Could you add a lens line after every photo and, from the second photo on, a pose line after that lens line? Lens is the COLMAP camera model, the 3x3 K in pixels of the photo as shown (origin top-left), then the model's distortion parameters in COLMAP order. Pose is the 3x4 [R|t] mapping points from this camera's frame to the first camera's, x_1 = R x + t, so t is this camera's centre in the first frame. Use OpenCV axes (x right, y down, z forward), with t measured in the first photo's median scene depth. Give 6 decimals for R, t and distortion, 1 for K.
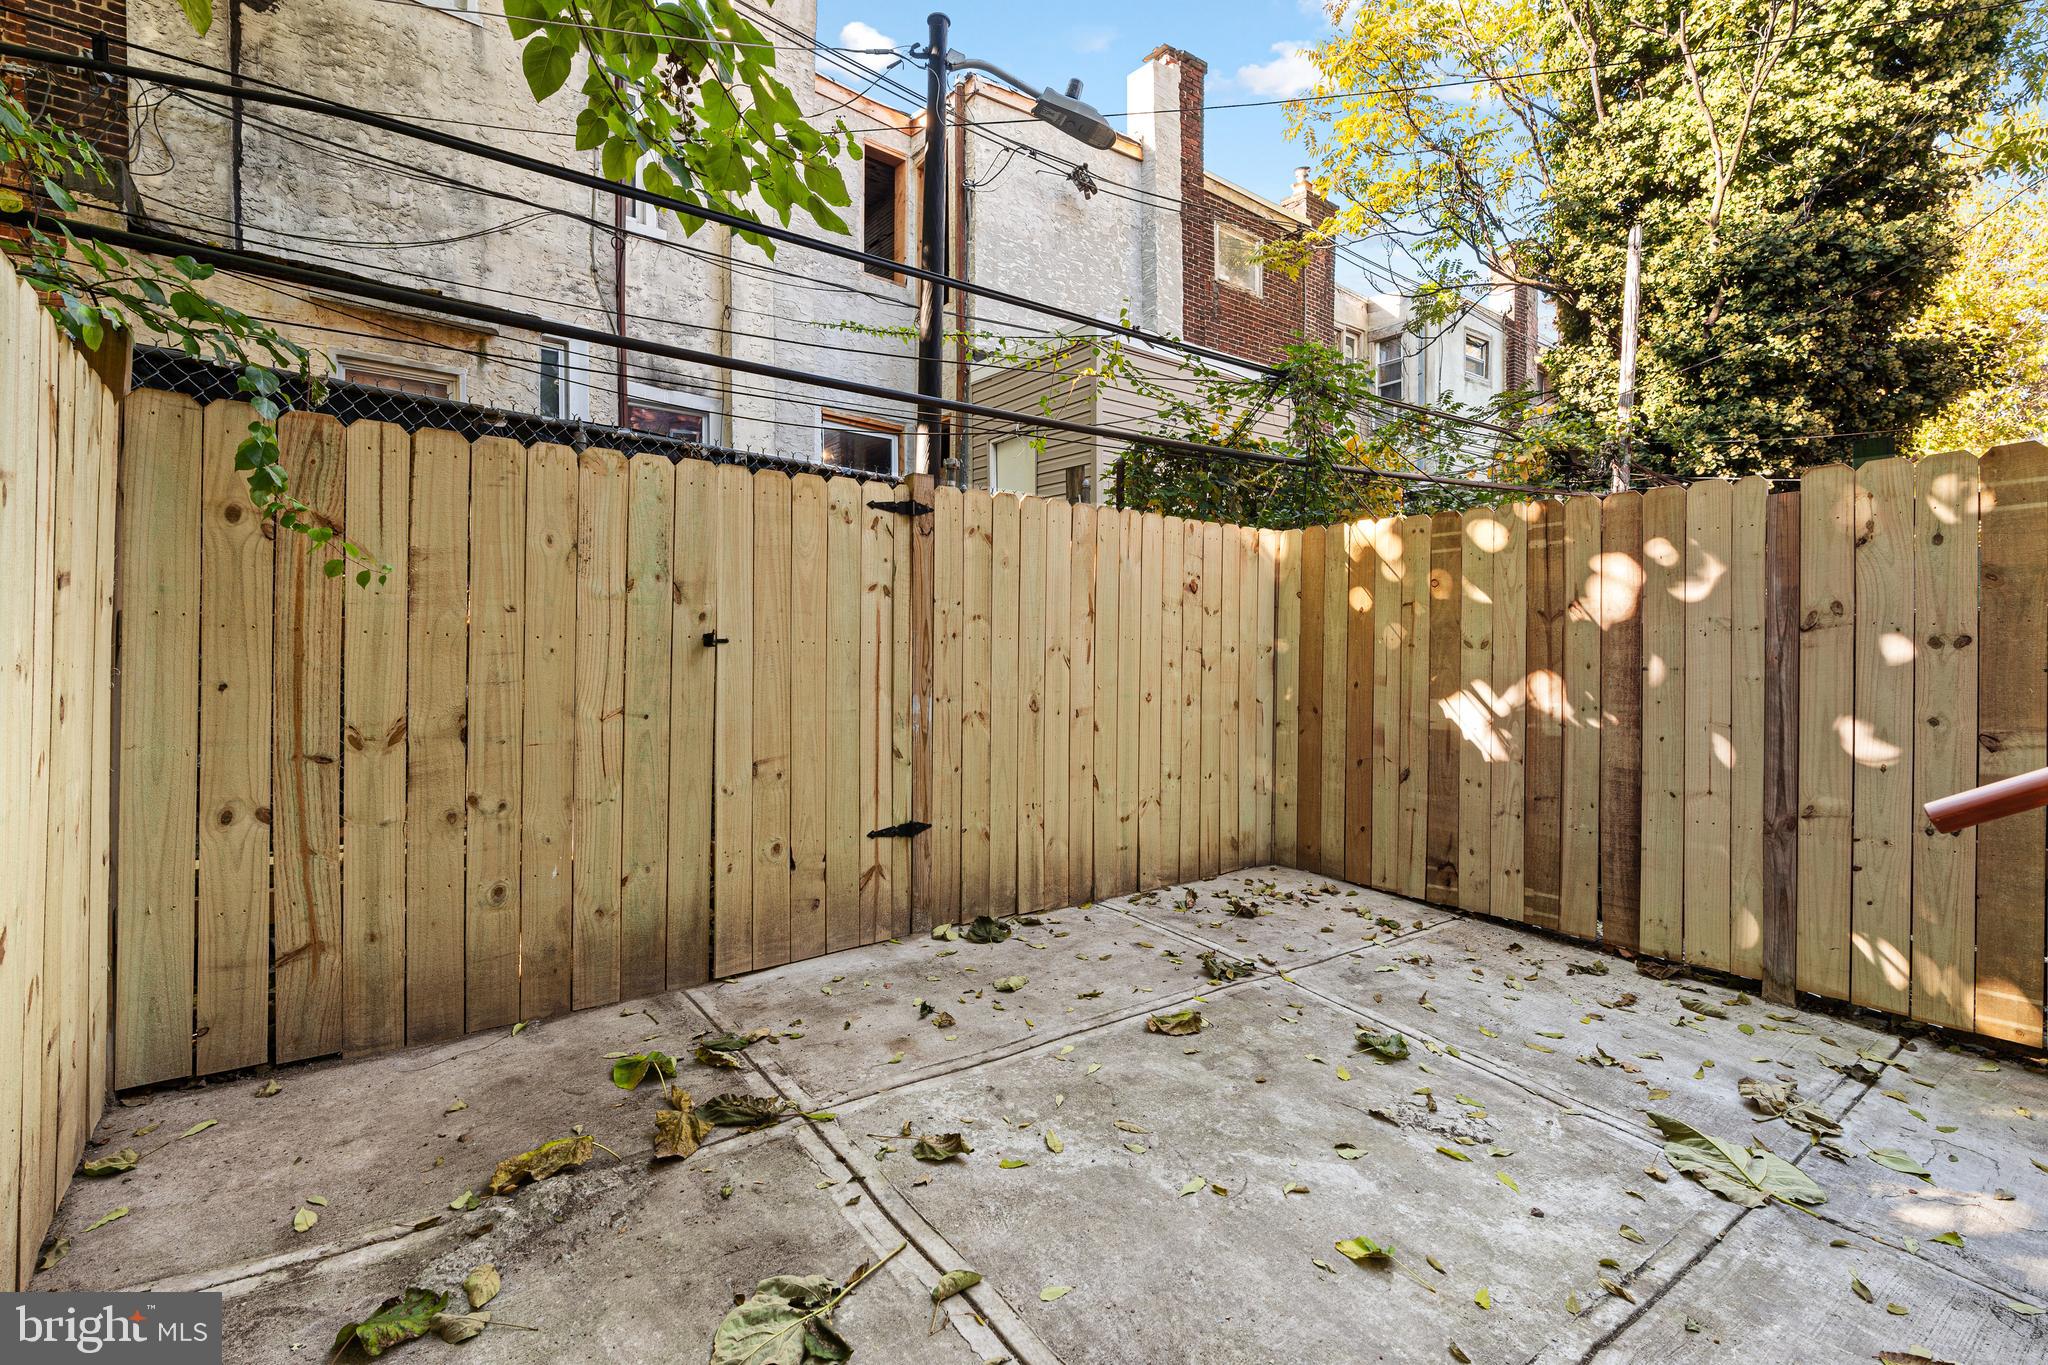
lens RADIAL K [[923.9, 0, 1021.1], [0, 923.9, 659.5], [0, 0, 1]] dist [-0.003642, 0.000898]
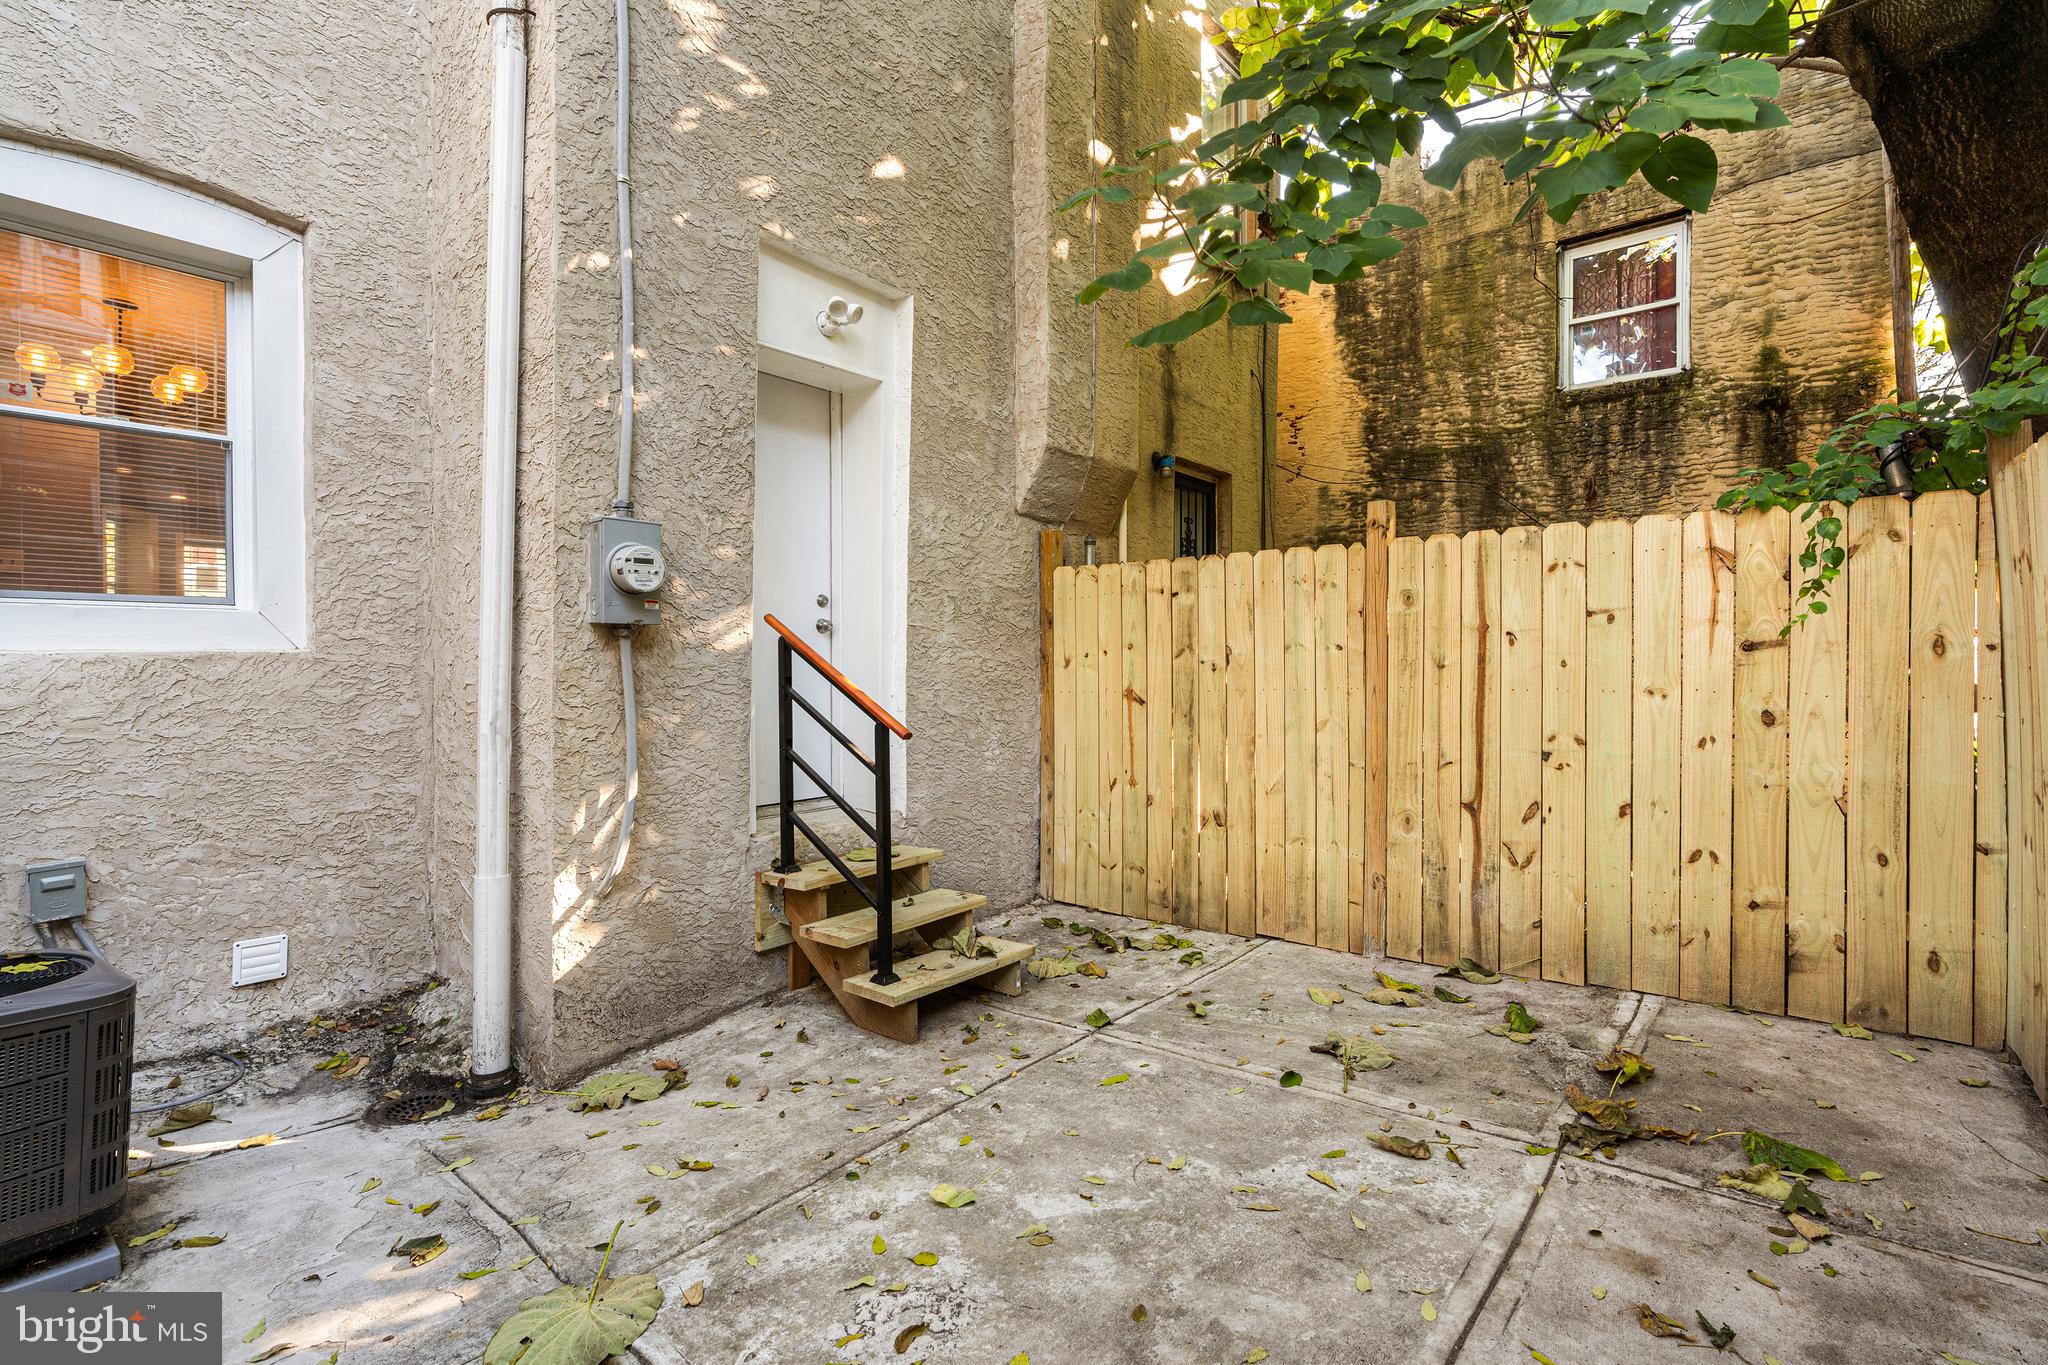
lens RADIAL K [[923.9, 0, 1021.1], [0, 923.9, 659.5], [0, 0, 1]] dist [-0.003642, 0.000898]
pose [[-0.977026, -0.005557, -0.213048, 0.573957], [-0.004411, 0.999973, -0.005854, -0.037479], [0.213075, -0.004780, -0.977024, 1.916794]]
